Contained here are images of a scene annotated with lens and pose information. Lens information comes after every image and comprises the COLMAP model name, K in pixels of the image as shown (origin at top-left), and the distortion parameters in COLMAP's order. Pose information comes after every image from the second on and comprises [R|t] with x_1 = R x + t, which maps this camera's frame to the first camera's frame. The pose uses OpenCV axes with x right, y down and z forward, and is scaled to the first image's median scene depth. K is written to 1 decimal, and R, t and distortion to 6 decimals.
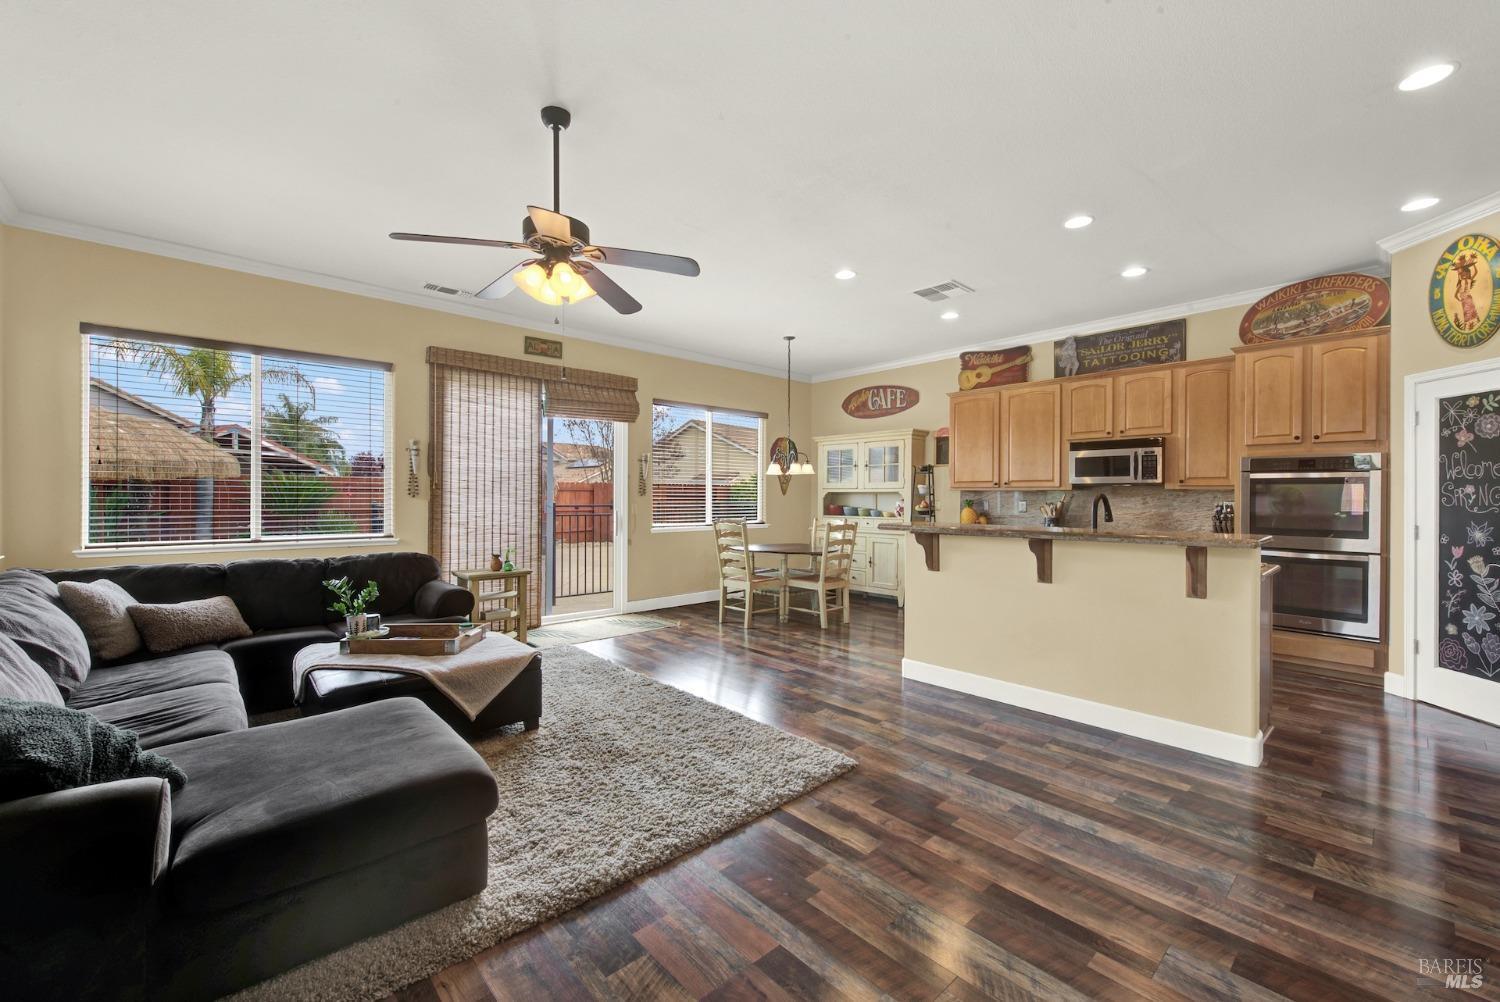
lens RADIAL K [[608.7, 0, 747.7], [0, 608.7, 498.0], [0, 0, 1]] dist [0.000479, -0.001058]
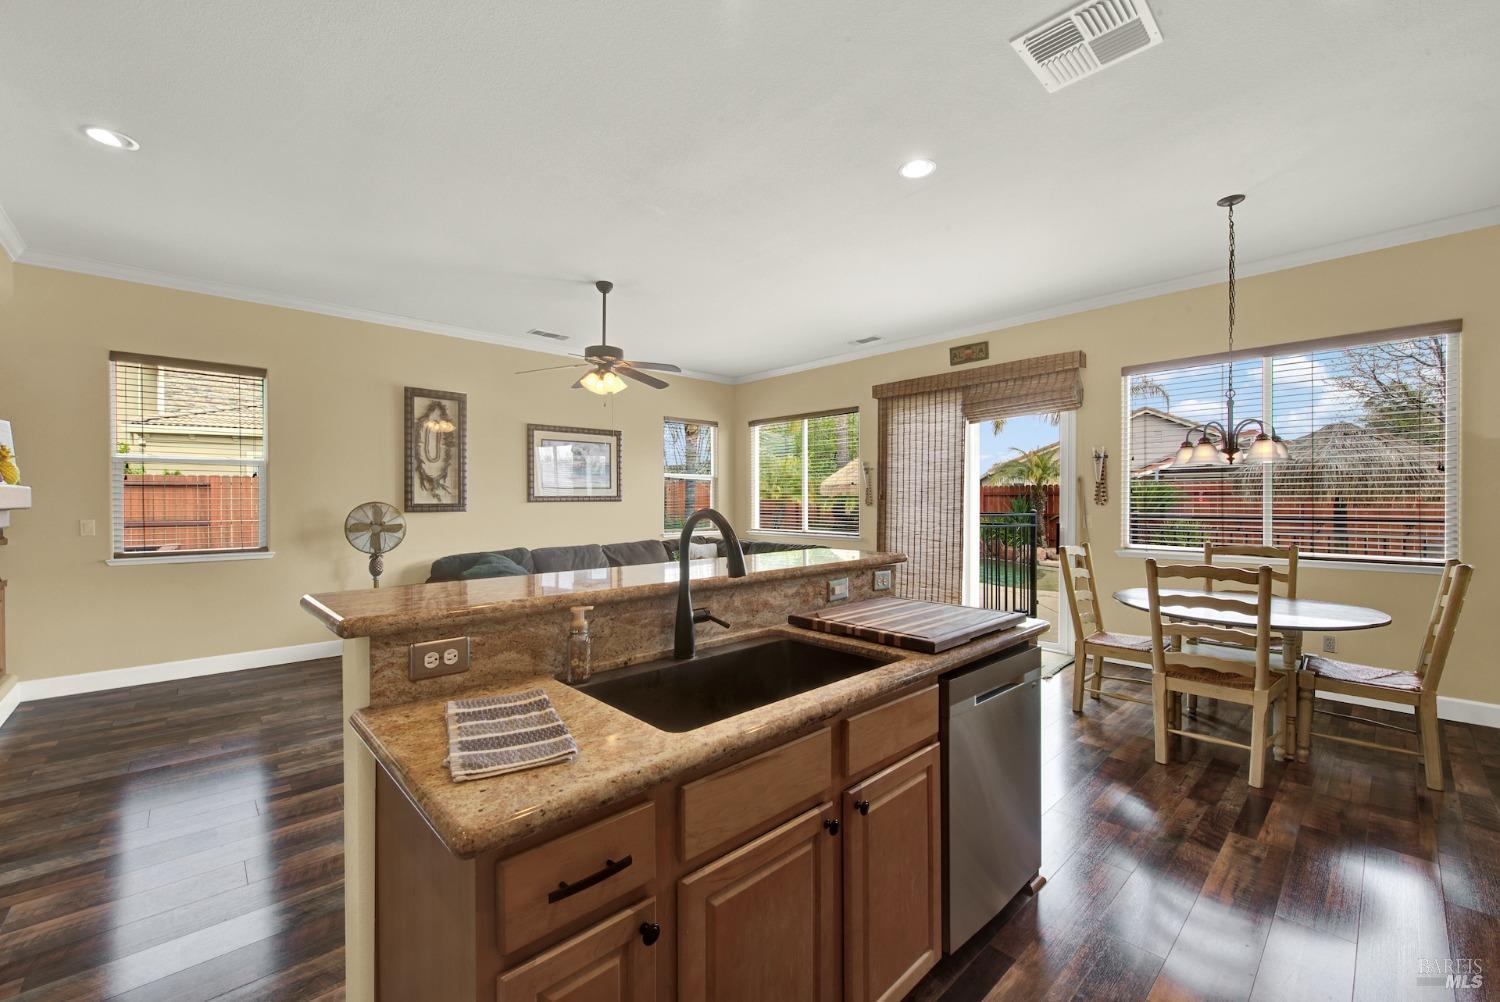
lens RADIAL K [[601.7, 0, 747.7], [0, 601.7, 504.9], [0, 0, 1]] dist [-0.000226, -0.000610]
pose [[0.012565, 0.002817, -0.999917, 0.696909], [0.001556, 0.999995, 0.002837, -0.007471], [0.999920, -0.001592, 0.012560, 0.704175]]
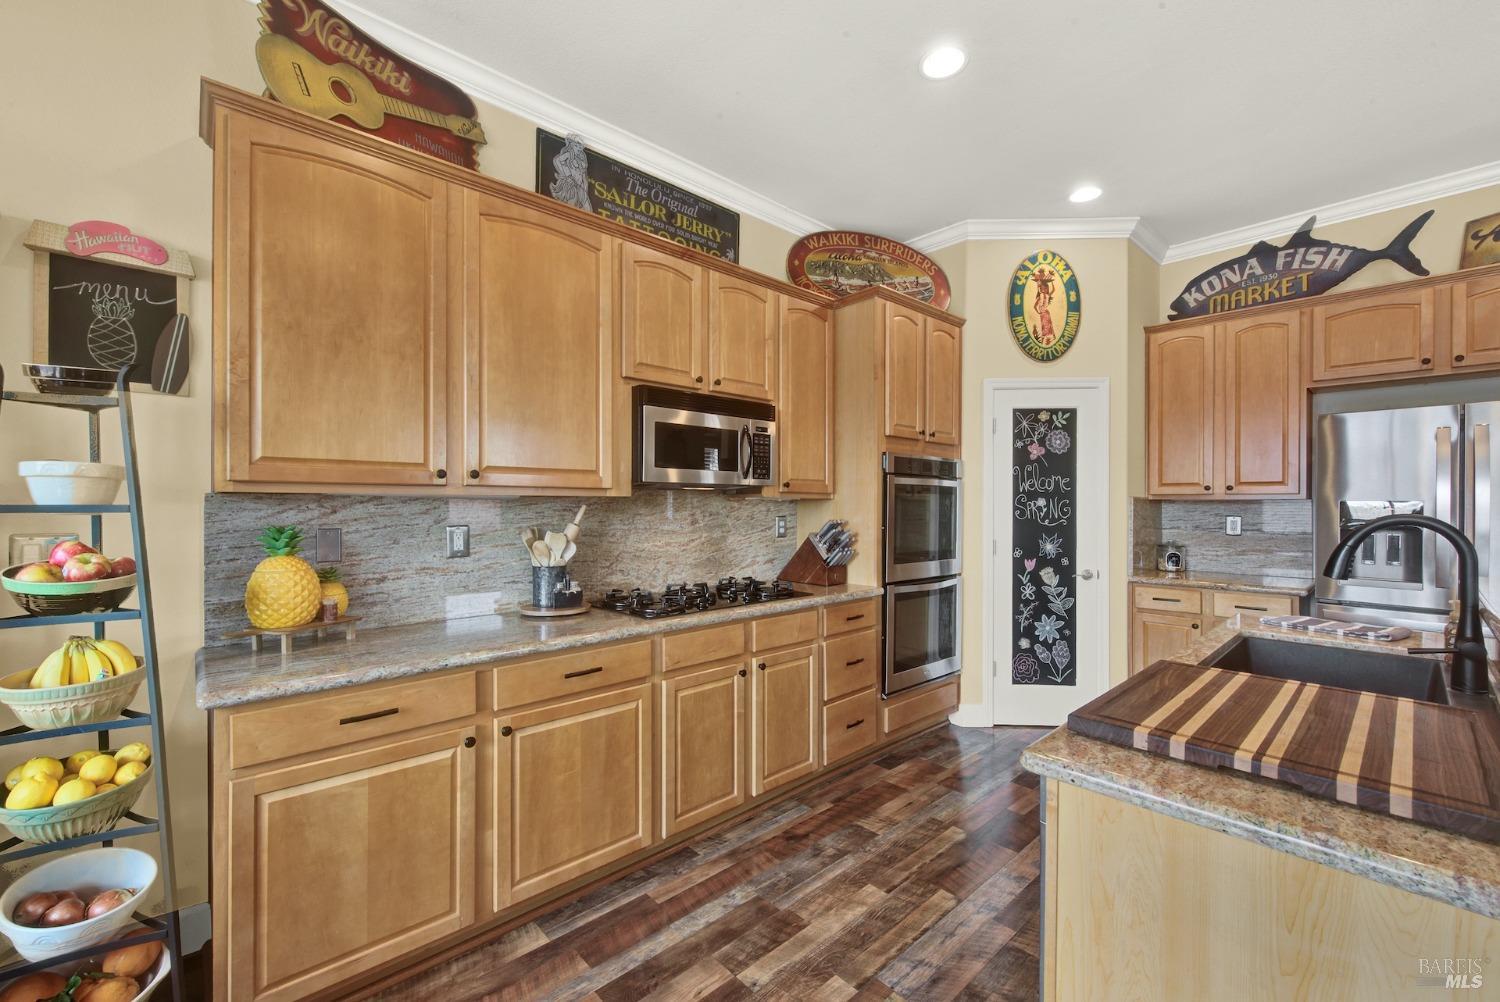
lens RADIAL K [[609.2, 0, 748.4], [0, 609.2, 503.8], [0, 0, 1]] dist [0.002472, -0.002300]
pose [[0.001939, -0.004872, 0.999986, 0.113971], [-0.000260, 0.999988, 0.004873, -0.011107], [-0.999998, -0.000269, 0.001937, 0.992066]]
